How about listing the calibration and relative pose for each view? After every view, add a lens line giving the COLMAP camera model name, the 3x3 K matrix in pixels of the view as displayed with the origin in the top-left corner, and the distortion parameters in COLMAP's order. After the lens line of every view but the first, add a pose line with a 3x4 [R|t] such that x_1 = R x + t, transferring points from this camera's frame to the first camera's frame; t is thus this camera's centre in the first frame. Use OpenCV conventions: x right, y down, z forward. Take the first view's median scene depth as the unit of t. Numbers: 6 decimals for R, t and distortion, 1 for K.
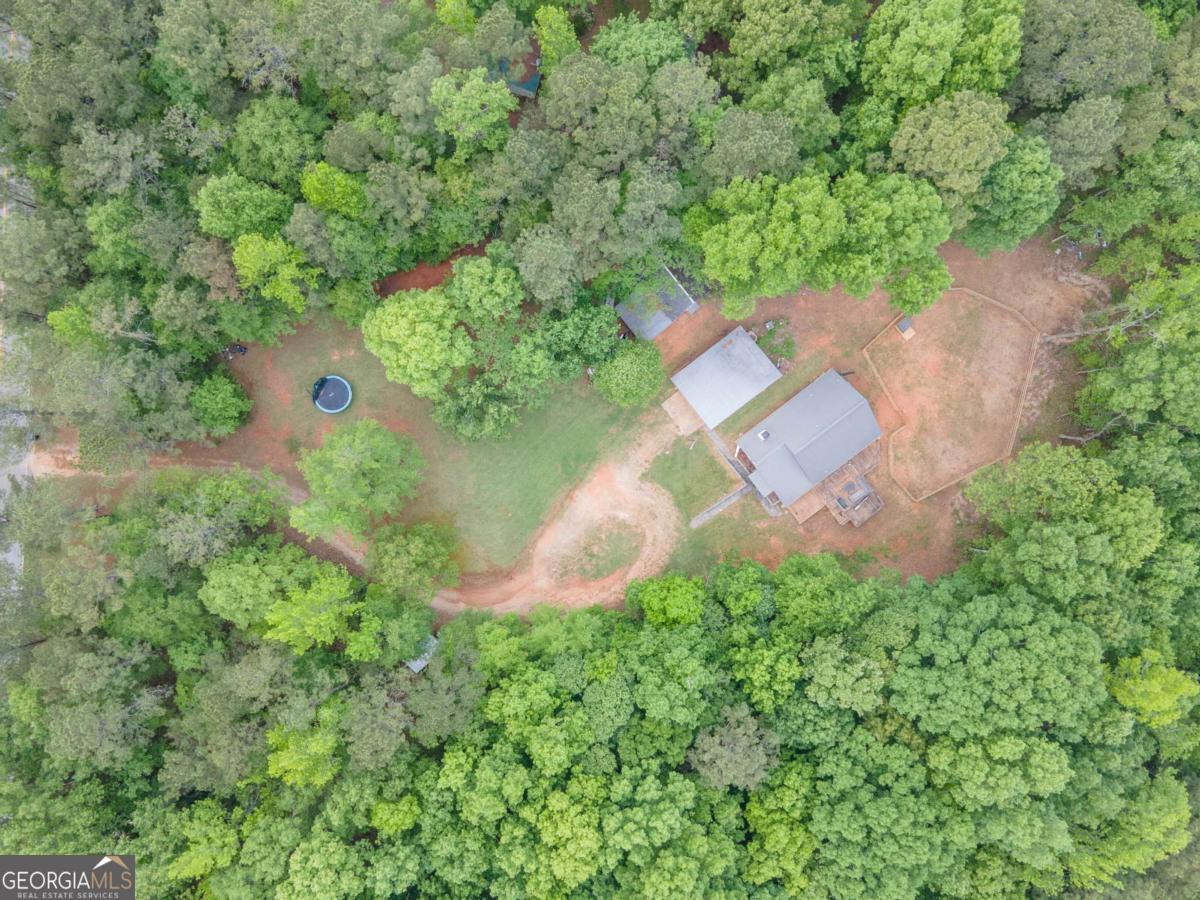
lens RADIAL K [[875.1, 0, 605.6], [0, 875.1, 450.6], [0, 0, 1]] dist [0.007923, 0.060315]
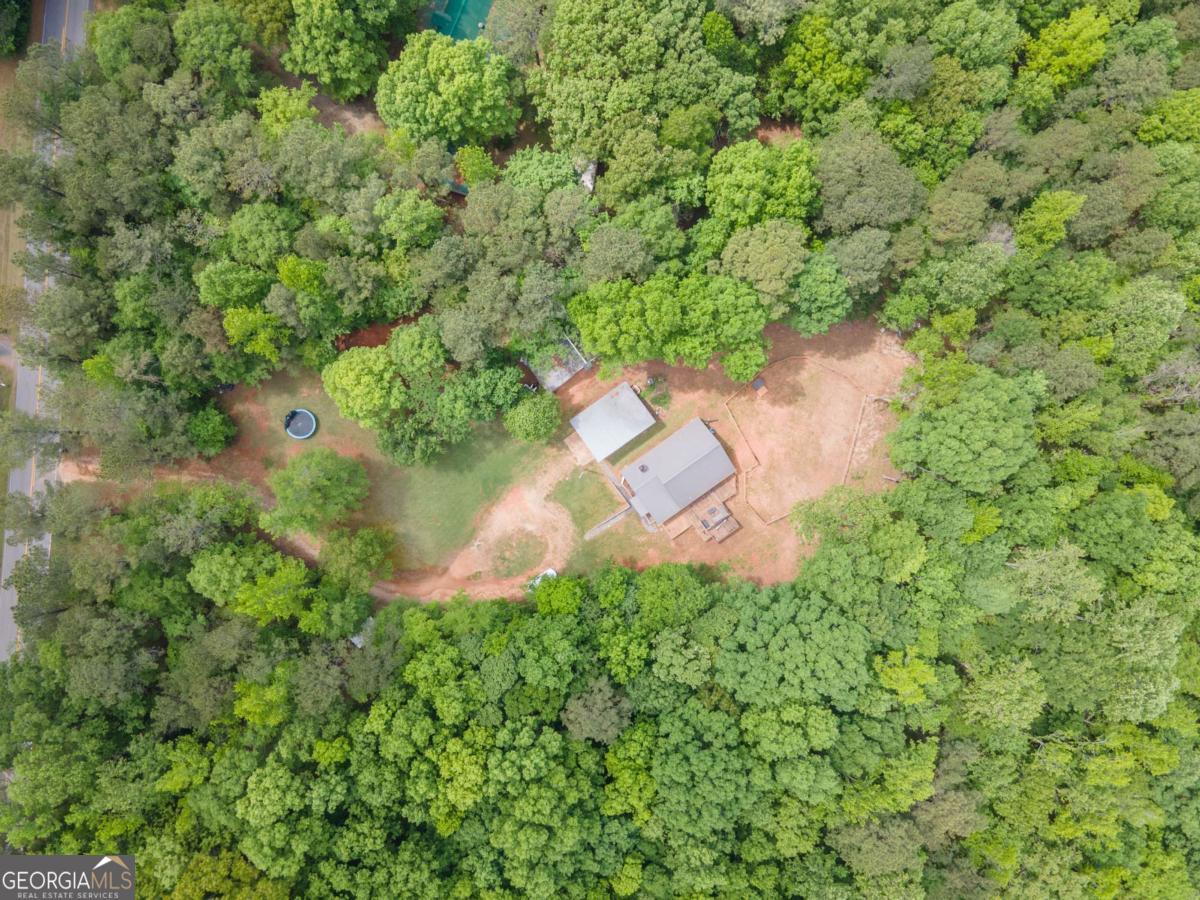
lens RADIAL K [[857.4, 0, 600.0], [0, 857.4, 450.0], [0, 0, 1]] dist [-0.005734, 0.085263]
pose [[0.999404, 0.034510, -0.001250, 0.144525], [-0.034524, 0.999315, -0.013346, -0.029547], [0.000788, 0.013381, 0.999910, -0.278284]]
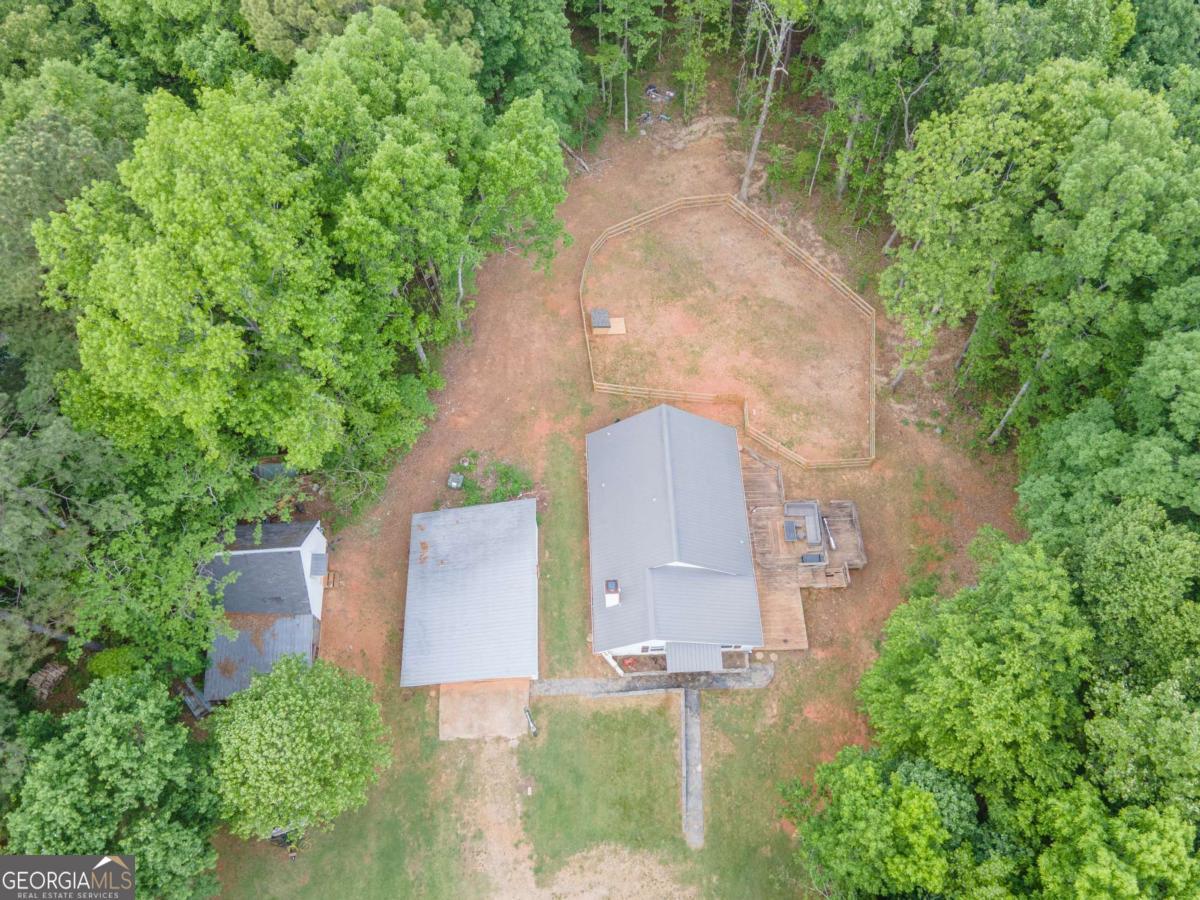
lens RADIAL K [[875.1, 0, 605.6], [0, 875.1, 450.6], [0, 0, 1]] dist [0.007923, 0.060315]
pose [[0.574767, -0.731931, 0.365951, 0.068492], [0.818091, 0.503421, -0.278019, 0.089180], [0.019263, 0.459178, 0.888136, 0.621803]]
